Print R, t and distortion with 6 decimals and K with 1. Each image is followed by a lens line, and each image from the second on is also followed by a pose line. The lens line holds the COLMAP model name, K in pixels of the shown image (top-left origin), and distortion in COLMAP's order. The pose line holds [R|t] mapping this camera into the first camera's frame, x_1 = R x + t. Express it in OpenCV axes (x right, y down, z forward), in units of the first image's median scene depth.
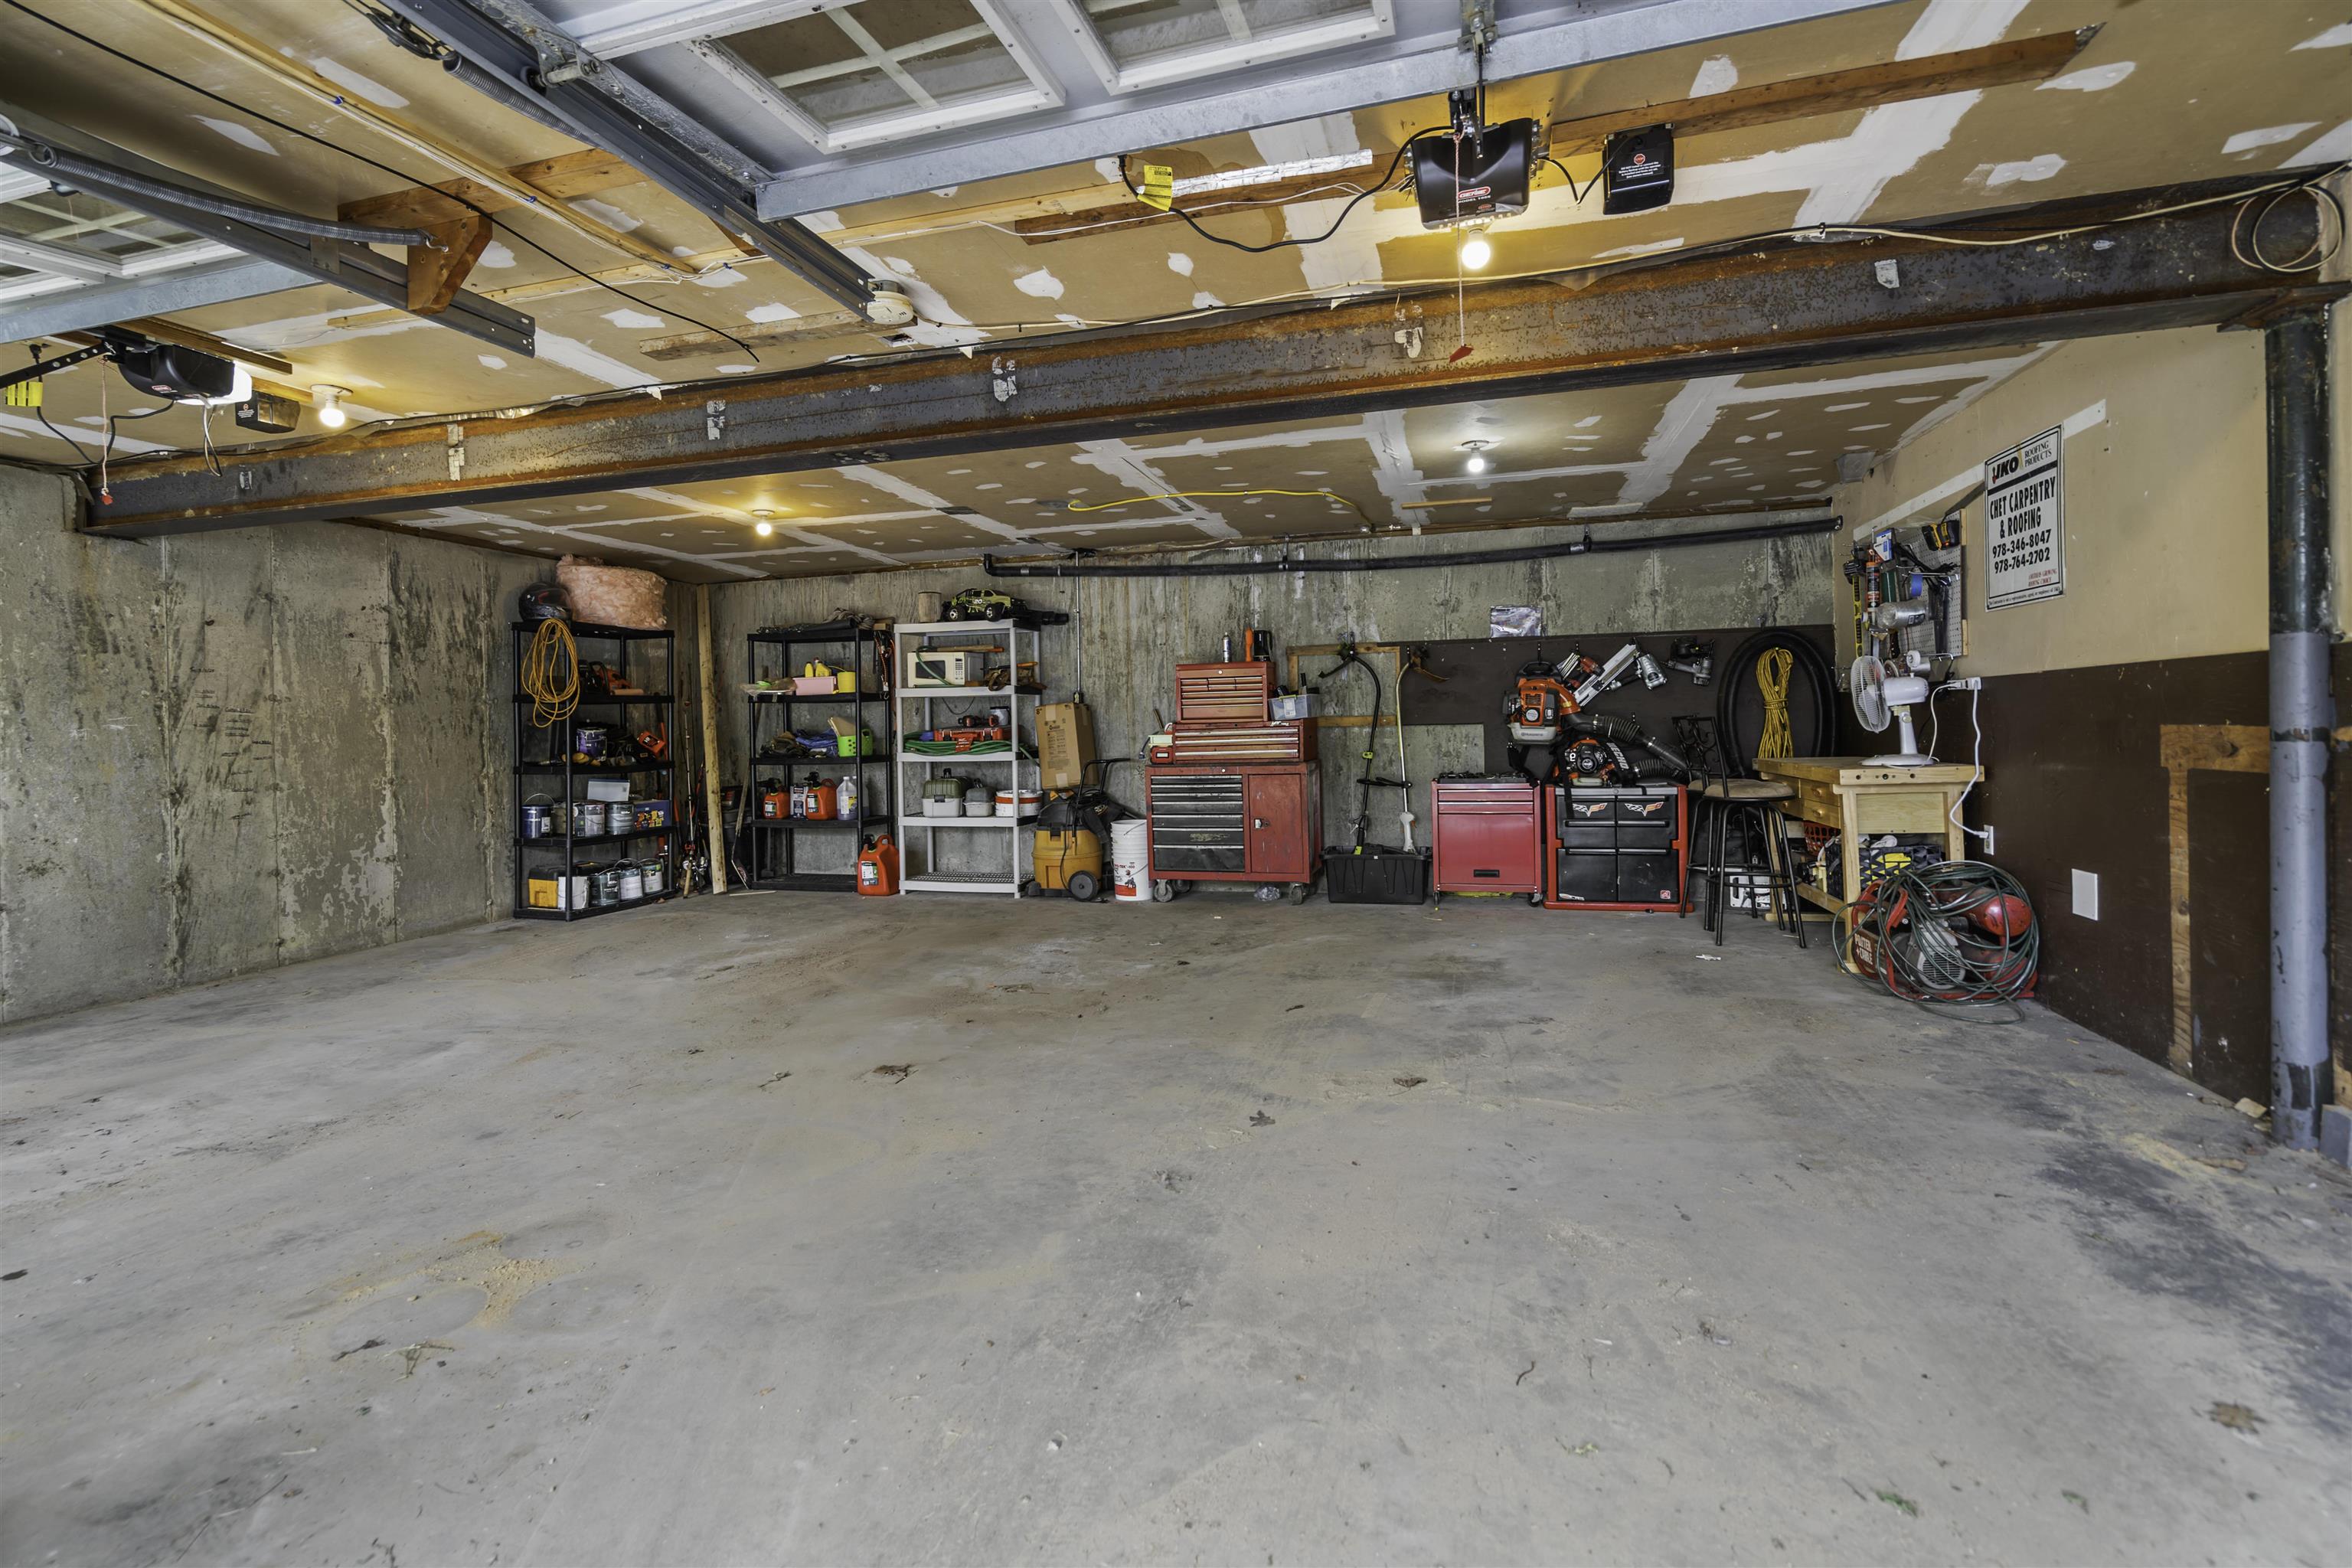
lens RADIAL K [[1076.4, 0, 1151.6], [0, 1076.4, 721.4], [0, 0, 1]] dist [-0.003810, 0.001205]
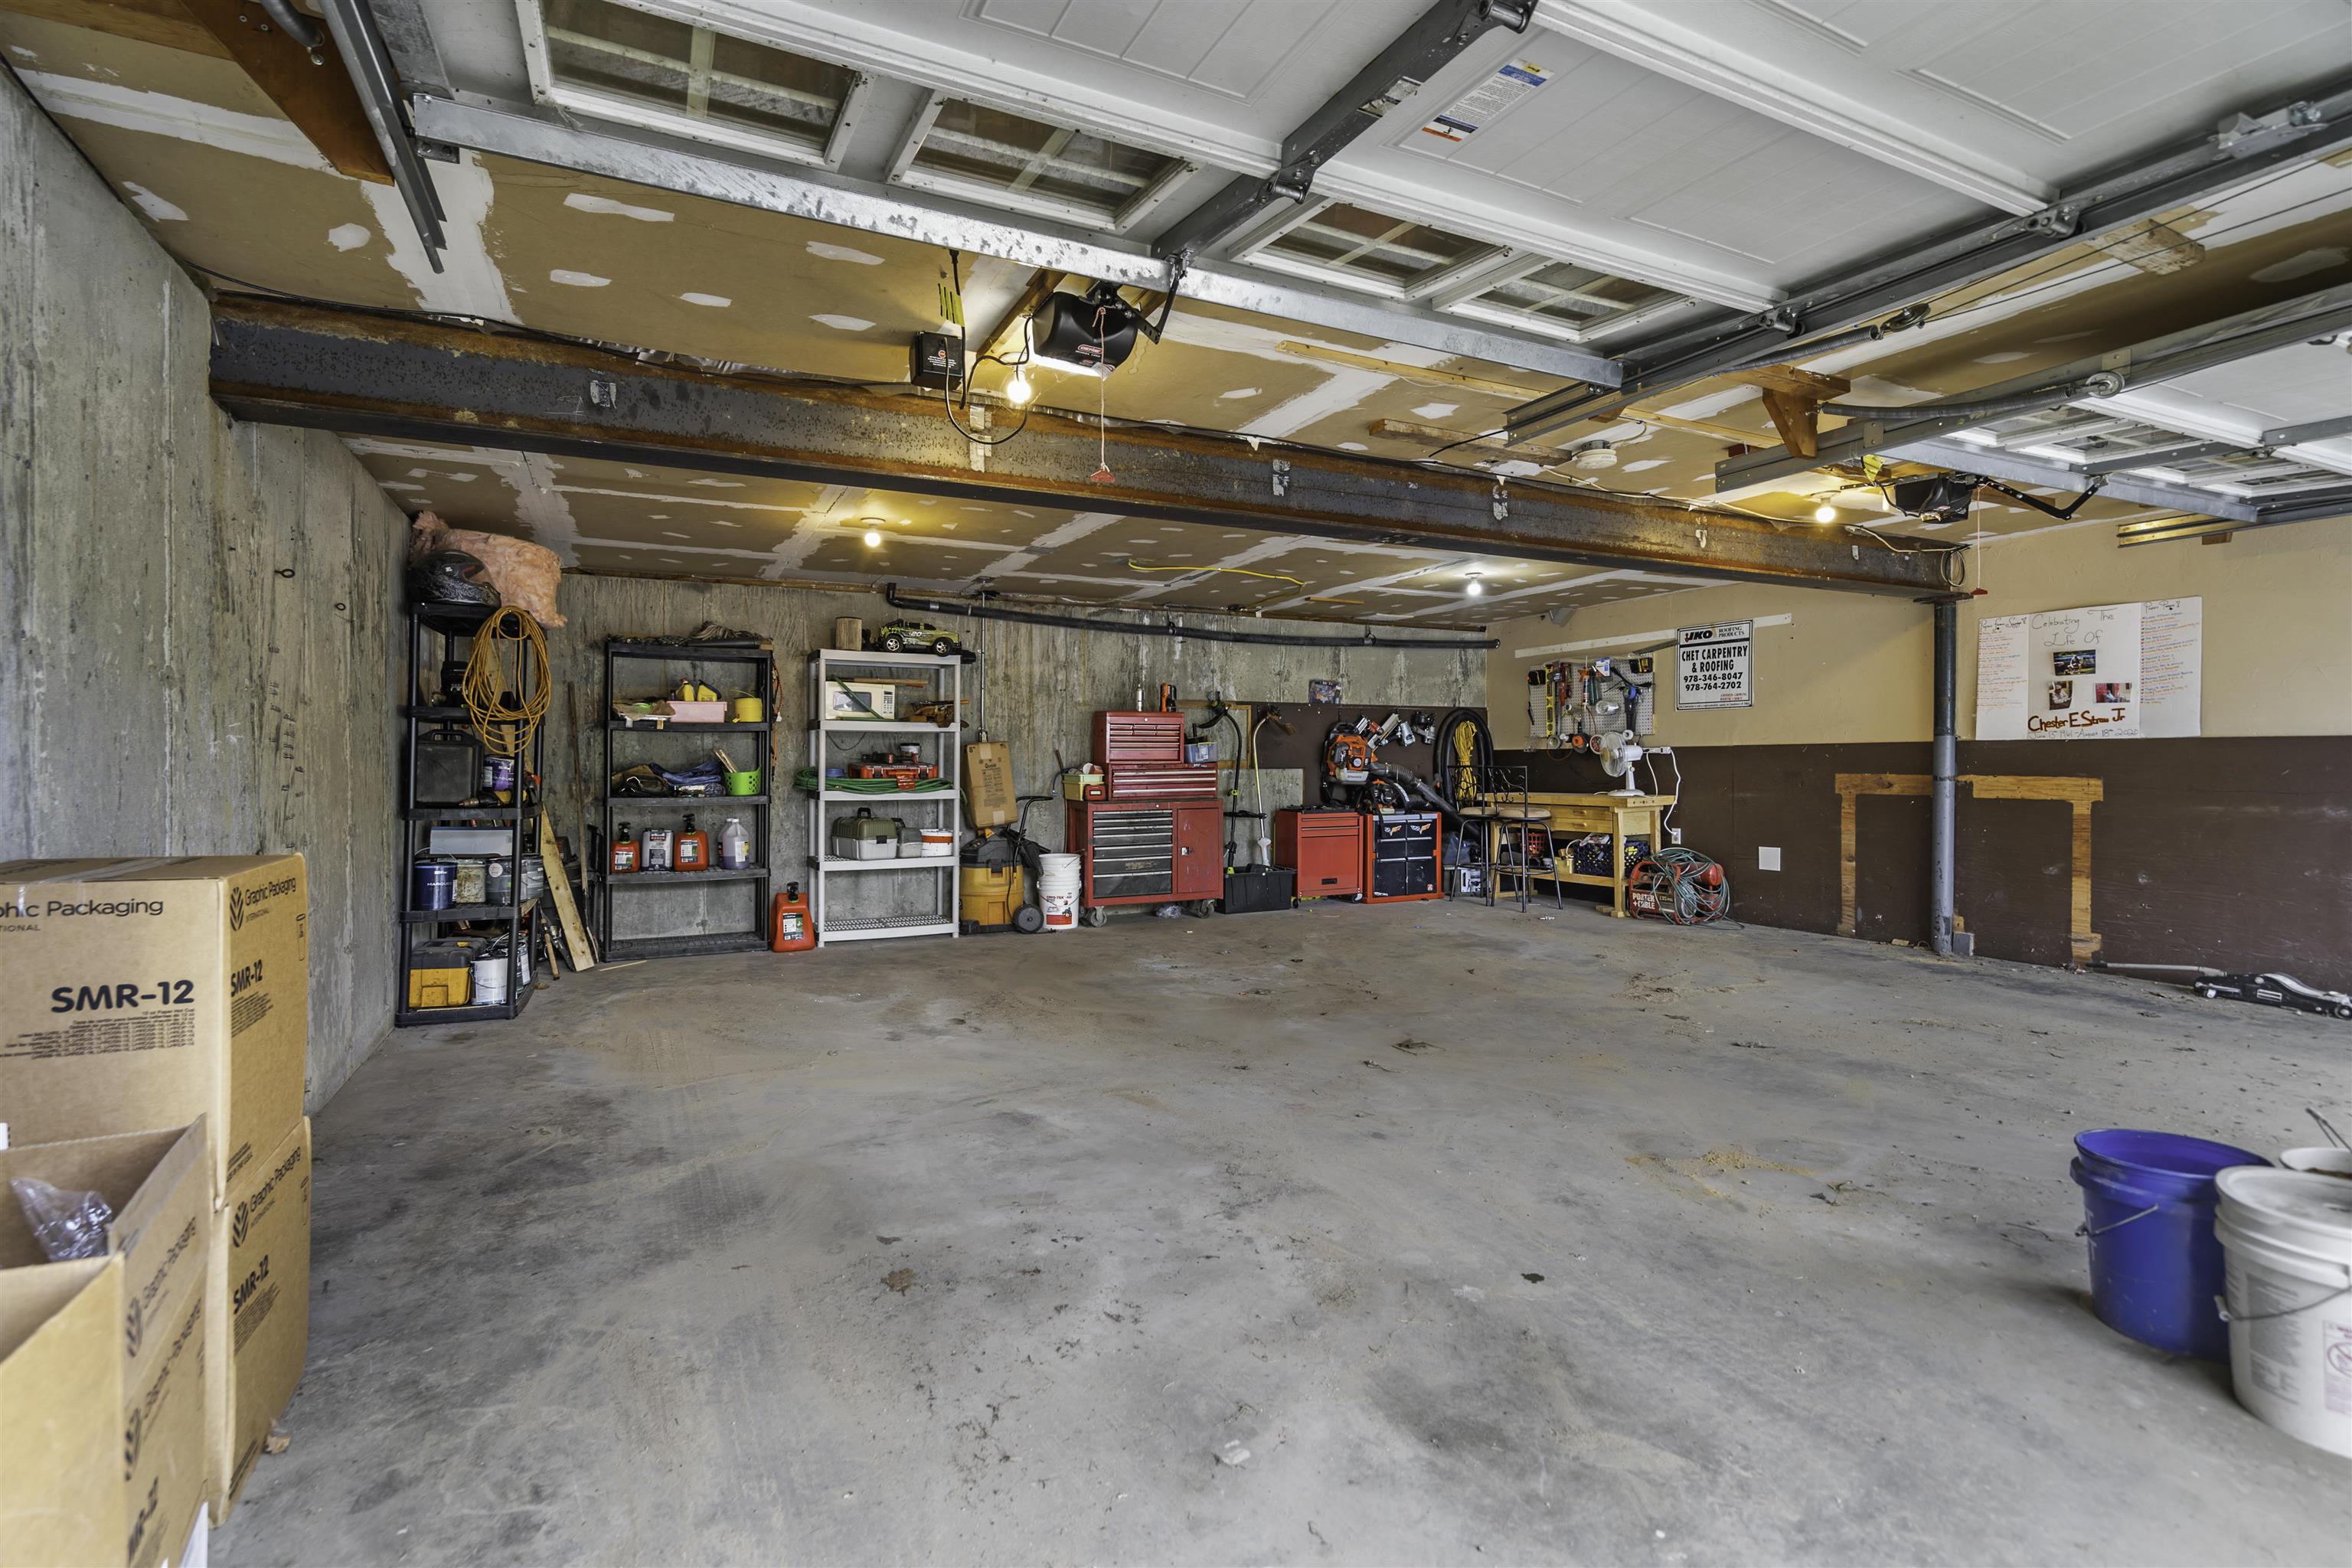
lens RADIAL K [[1076.4, 0, 1125.3], [0, 1076.4, 762.1], [0, 0, 1]] dist [-0.003810, 0.001205]
pose [[0.743117, 0.018858, 0.668896, -0.726231], [-0.015697, 0.999819, -0.010749, 0.012002], [-0.668978, -0.002512, 0.743278, 0.173129]]
